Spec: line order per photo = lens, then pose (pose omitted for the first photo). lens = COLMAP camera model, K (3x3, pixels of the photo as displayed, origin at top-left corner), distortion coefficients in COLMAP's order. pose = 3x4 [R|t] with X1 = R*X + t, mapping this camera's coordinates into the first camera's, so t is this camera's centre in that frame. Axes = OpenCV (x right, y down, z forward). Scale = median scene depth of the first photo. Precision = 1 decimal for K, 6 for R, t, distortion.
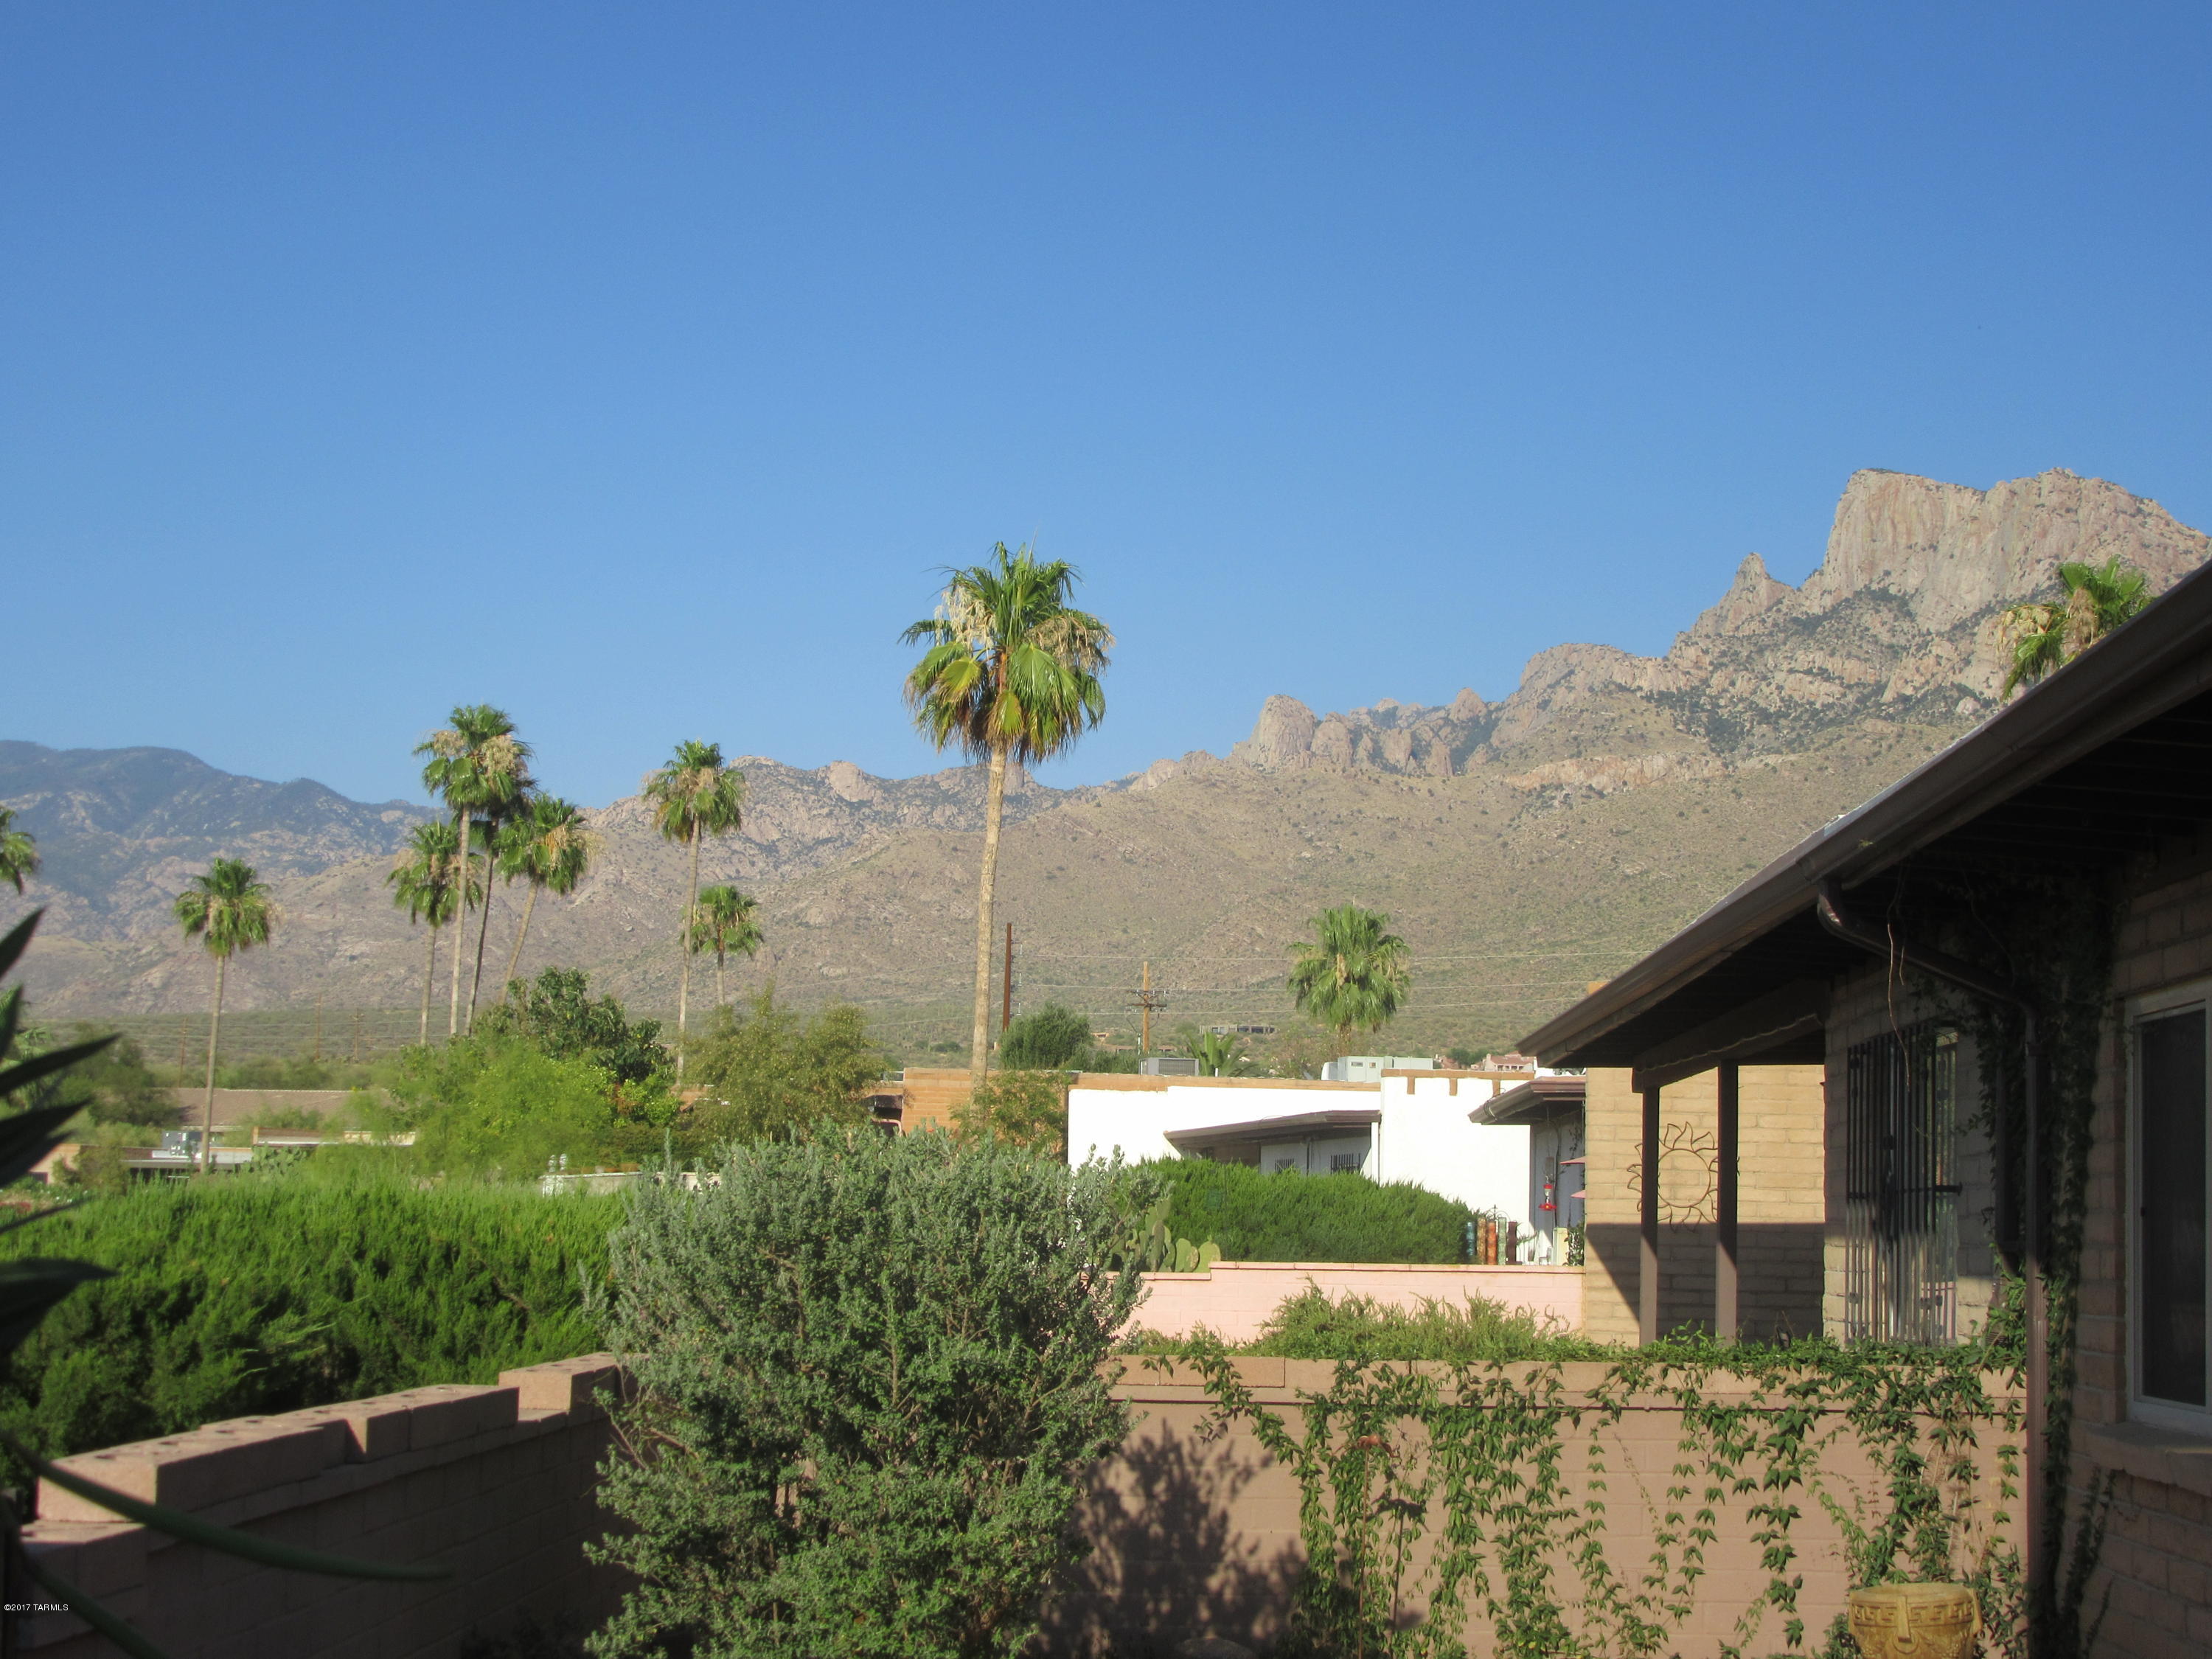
lens RADIAL K [[3865.7, 0, 1107.1], [0, 3865.7, 834.8], [0, 0, 1]] dist [0.029053, 0.000000]
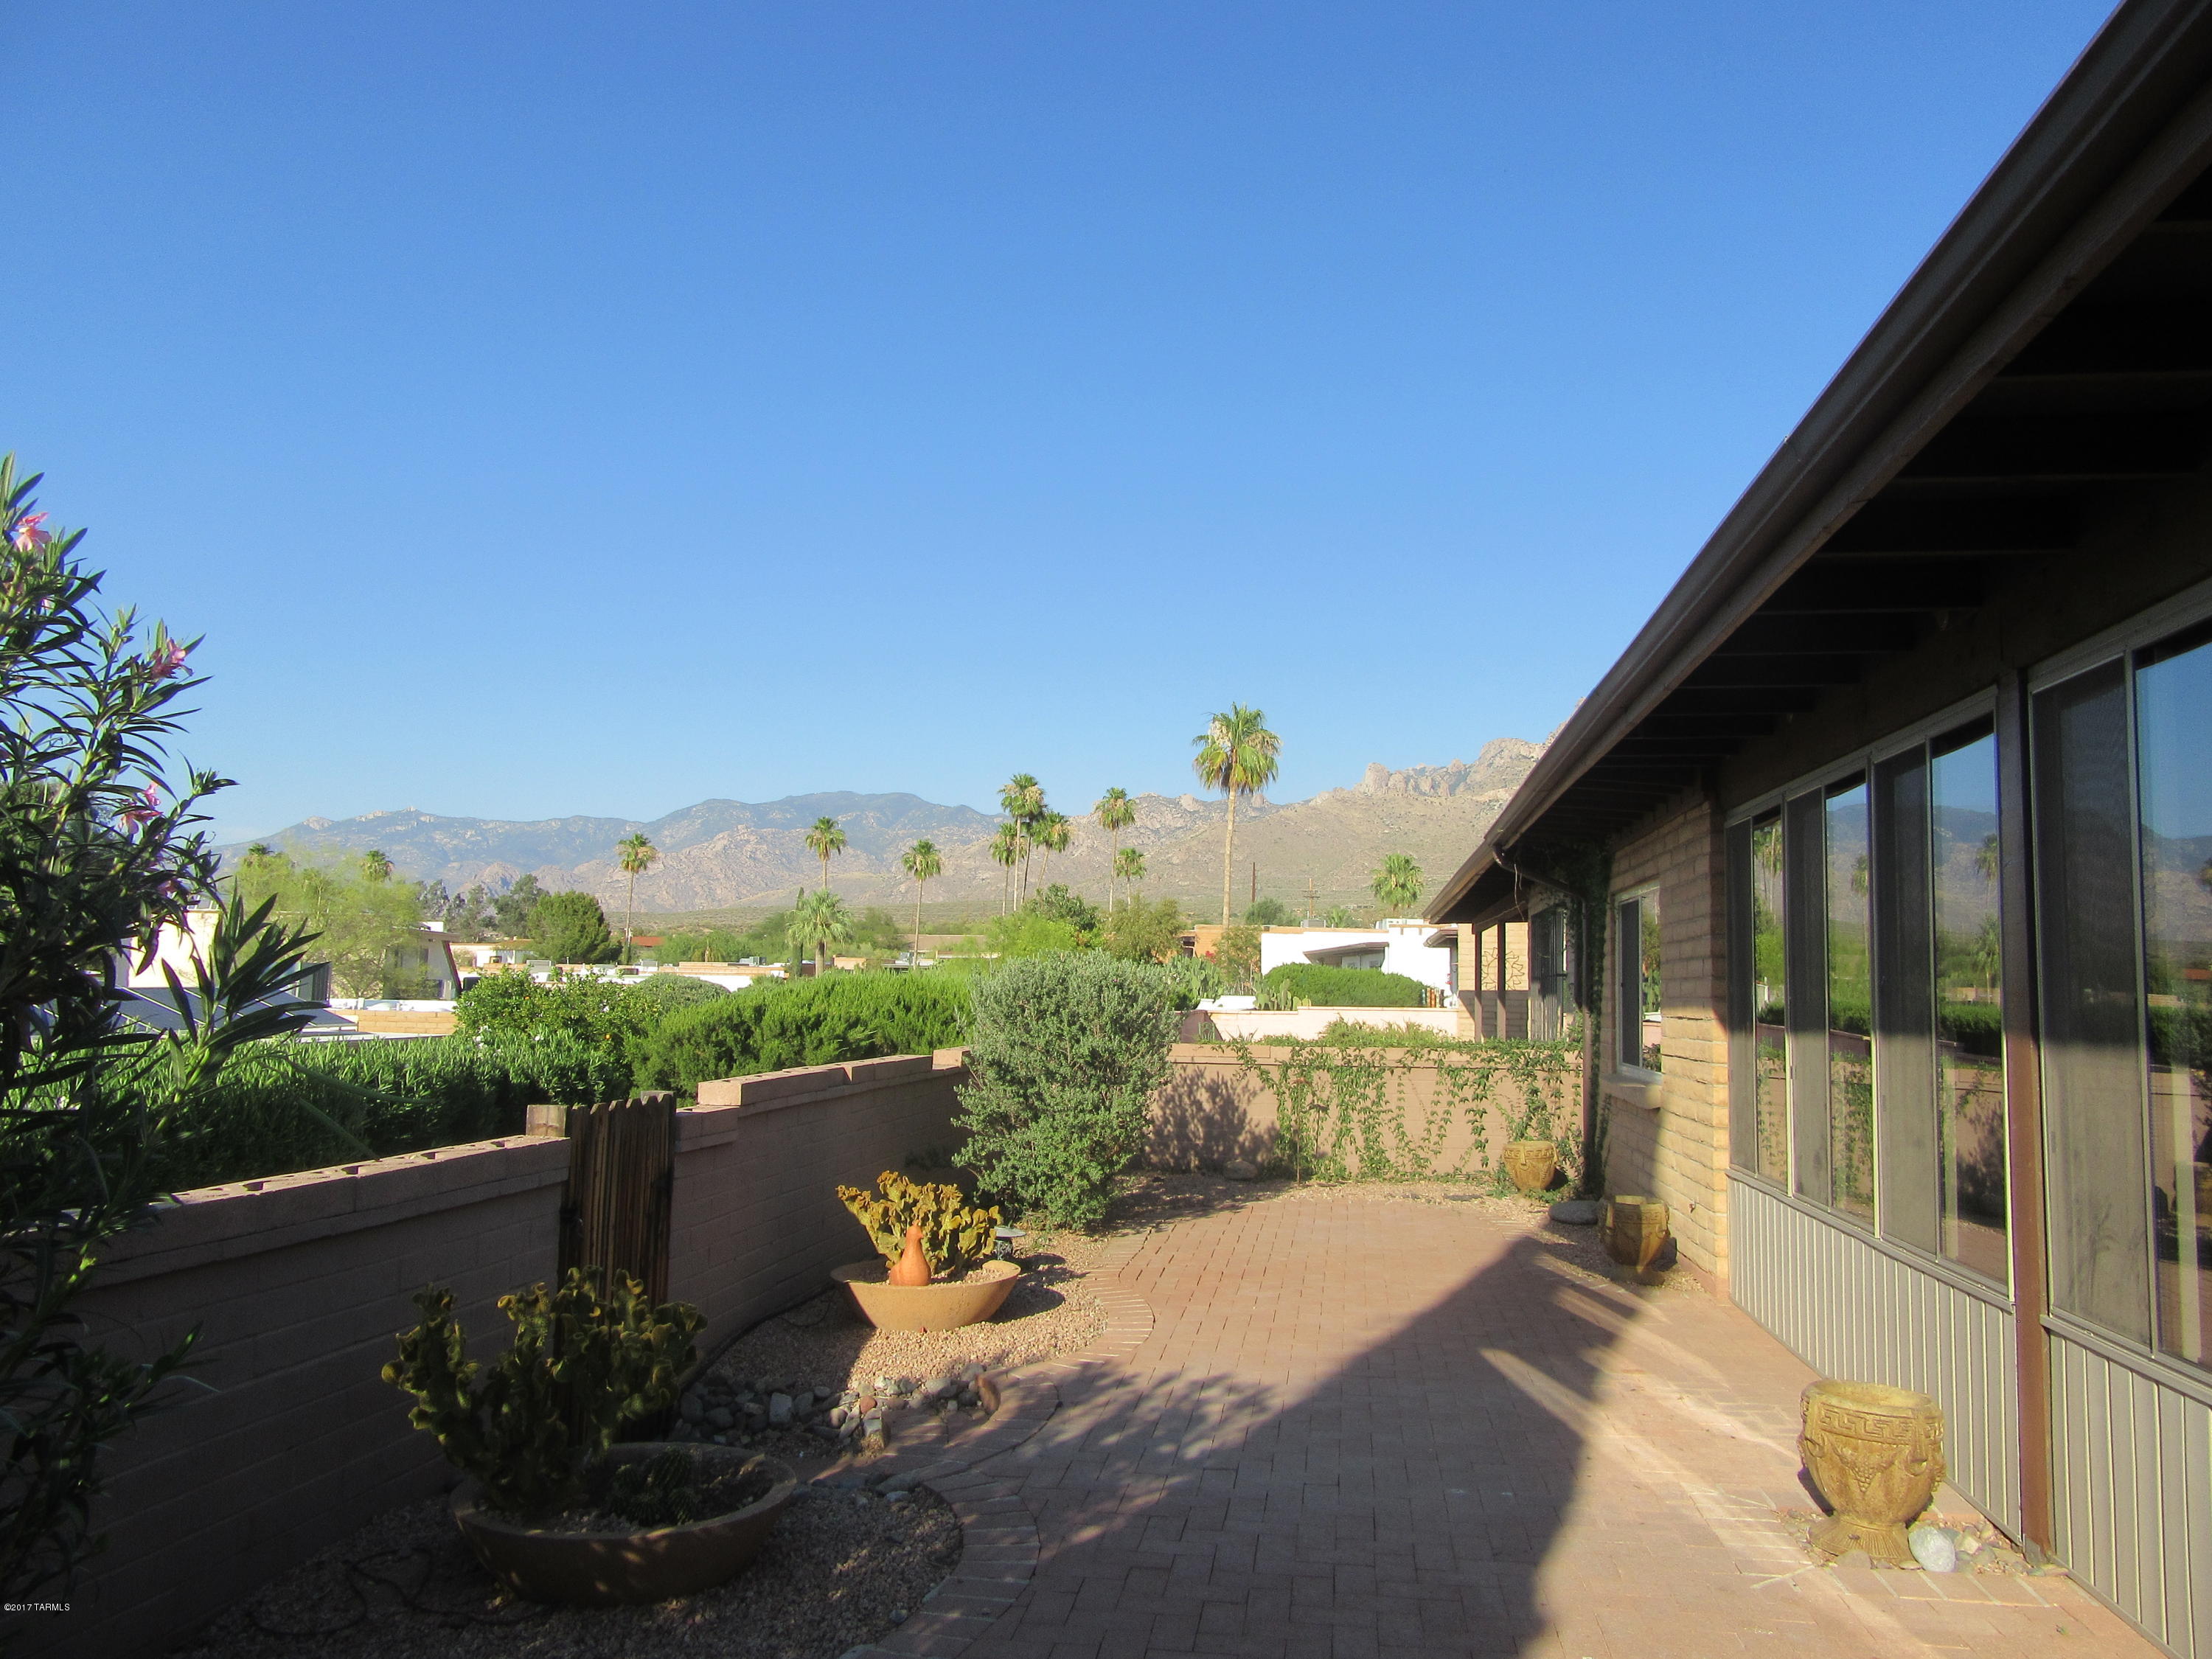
lens RADIAL K [[1646.7, 0, 1103.2], [0, 1646.7, 828.6], [0, 0, 1]] dist [0.002739, -0.004610]
pose [[0.992696, -0.012700, -0.119971, 0.050056], [0.012960, 0.999915, 0.001383, -0.002447], [0.119943, -0.002928, 0.992776, -0.024844]]
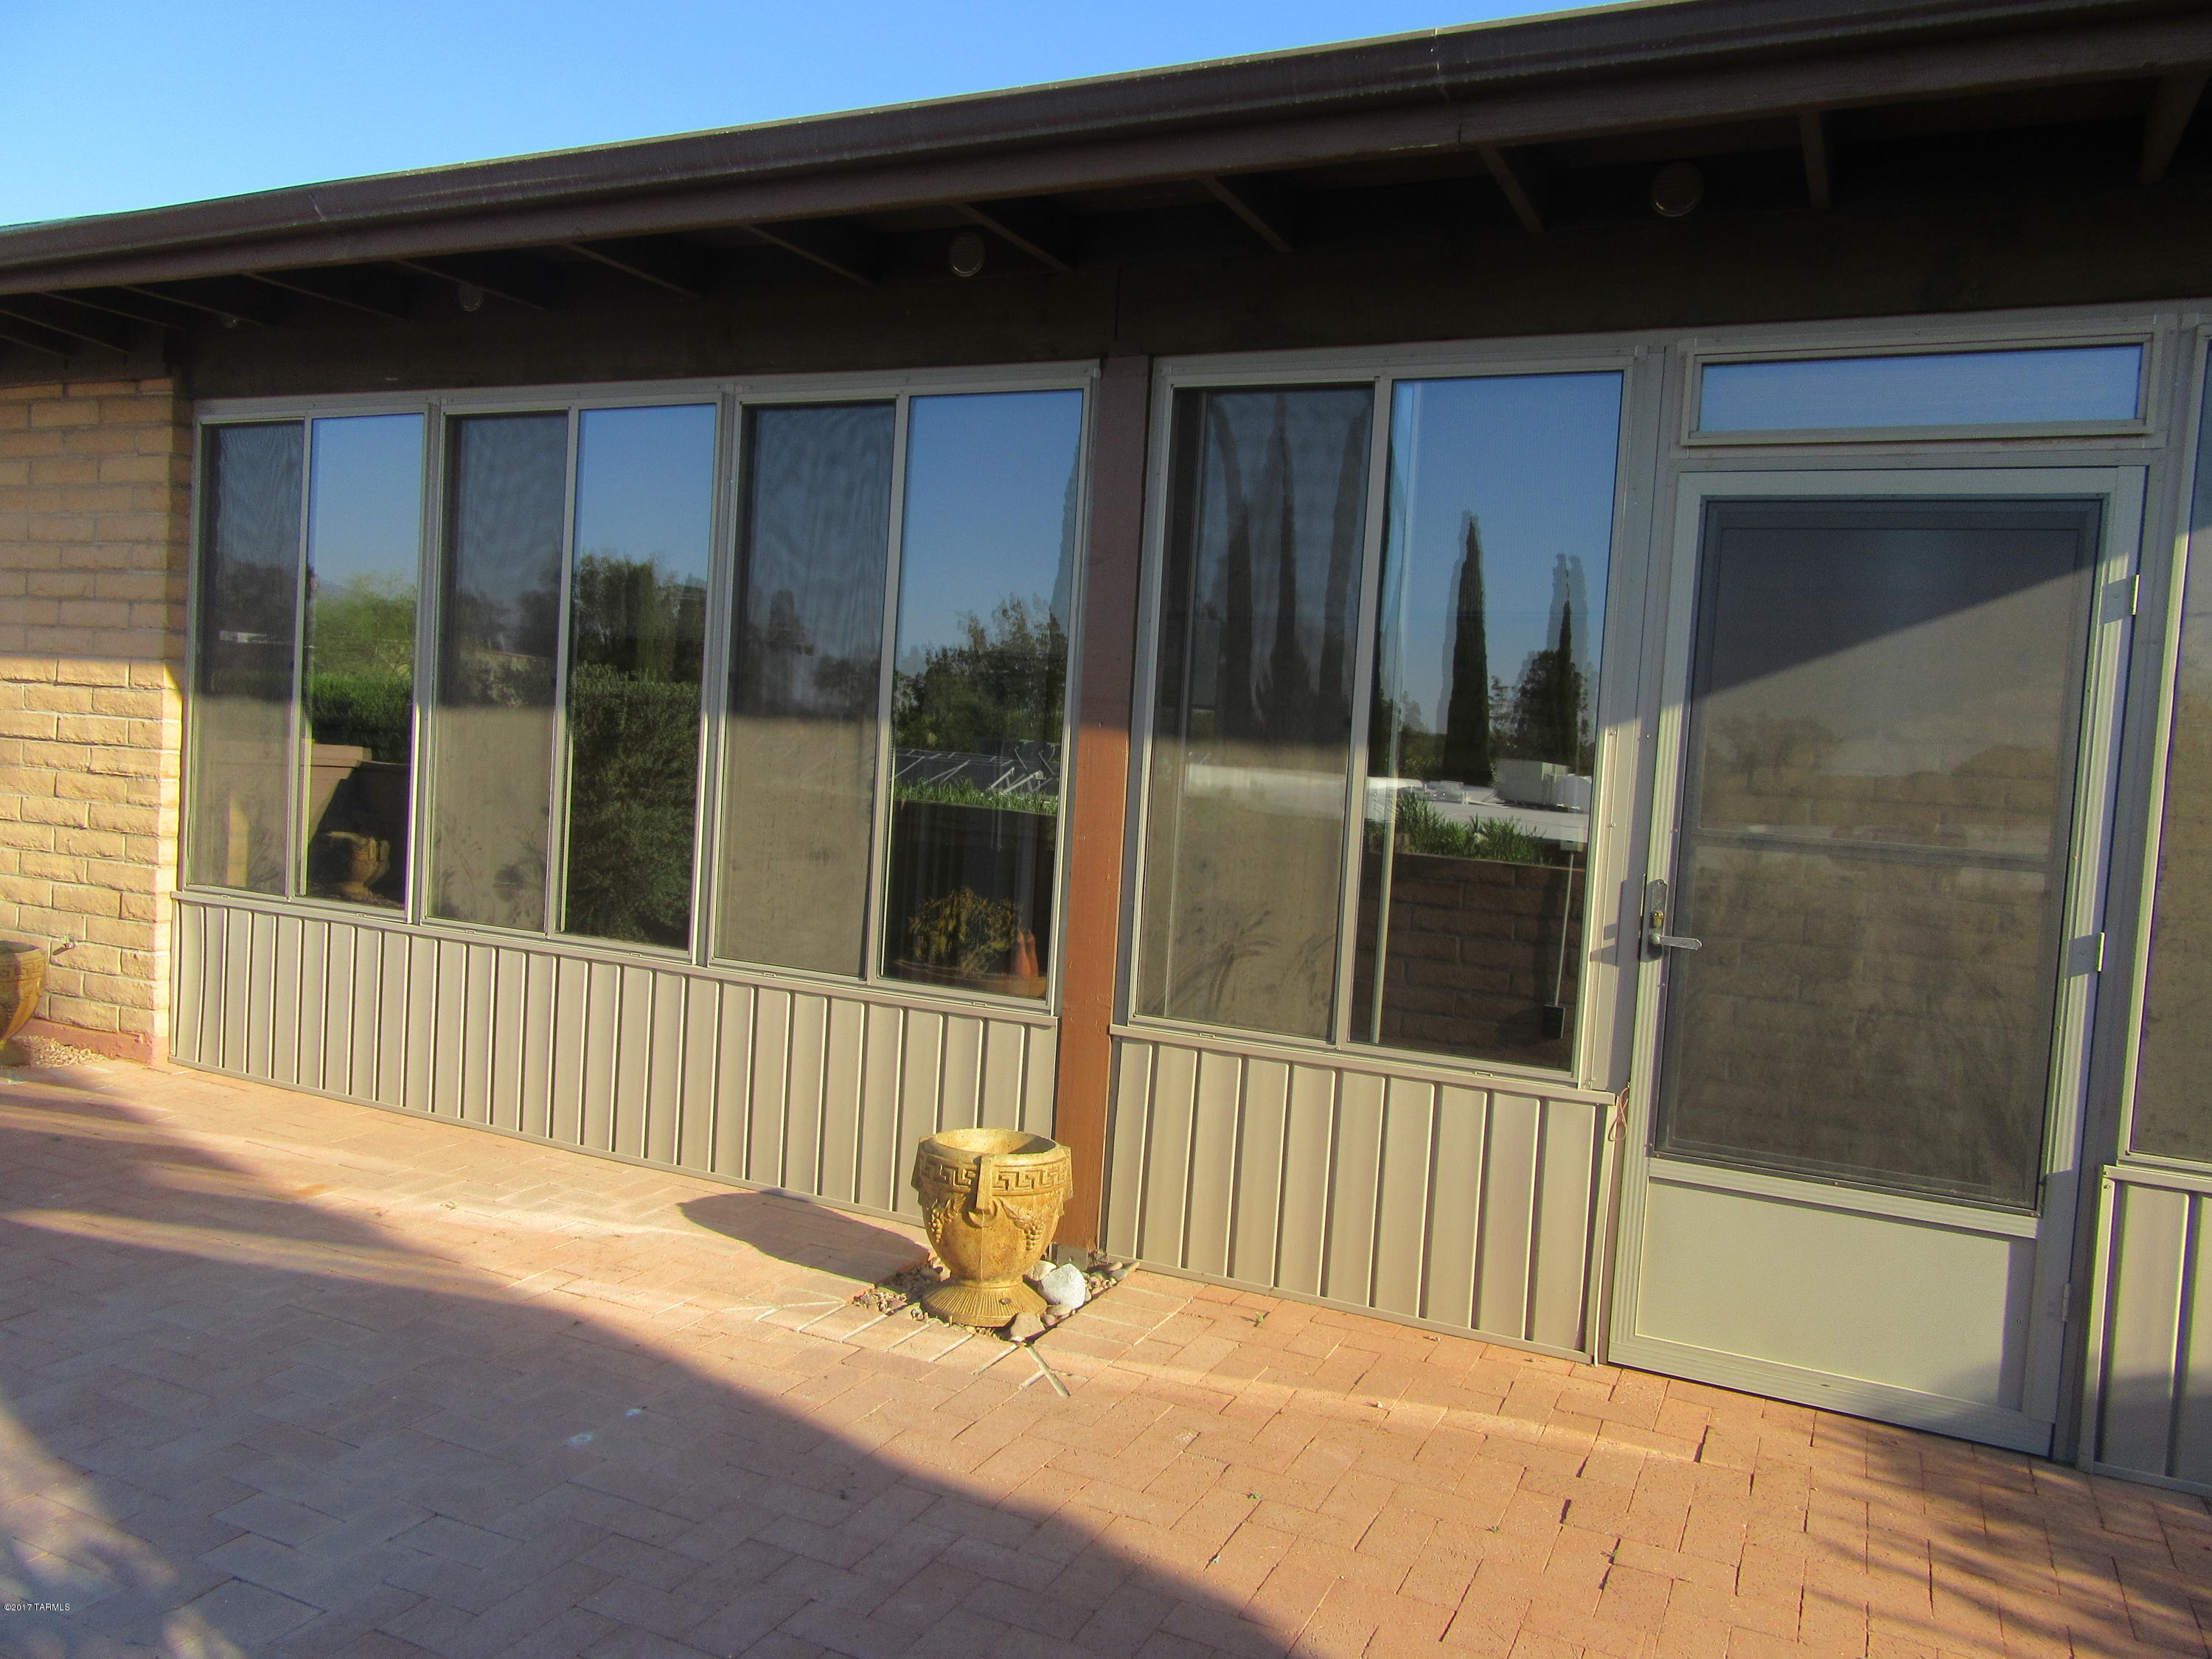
lens RADIAL K [[1646.7, 0, 1106.4], [0, 1646.7, 820.1], [0, 0, 1]] dist [0.002739, -0.004610]
pose [[0.403046, -0.037495, 0.914411, -0.110014], [-0.145837, 0.983761, 0.104620, 0.026082], [-0.903485, -0.175522, 0.391033, 0.220834]]
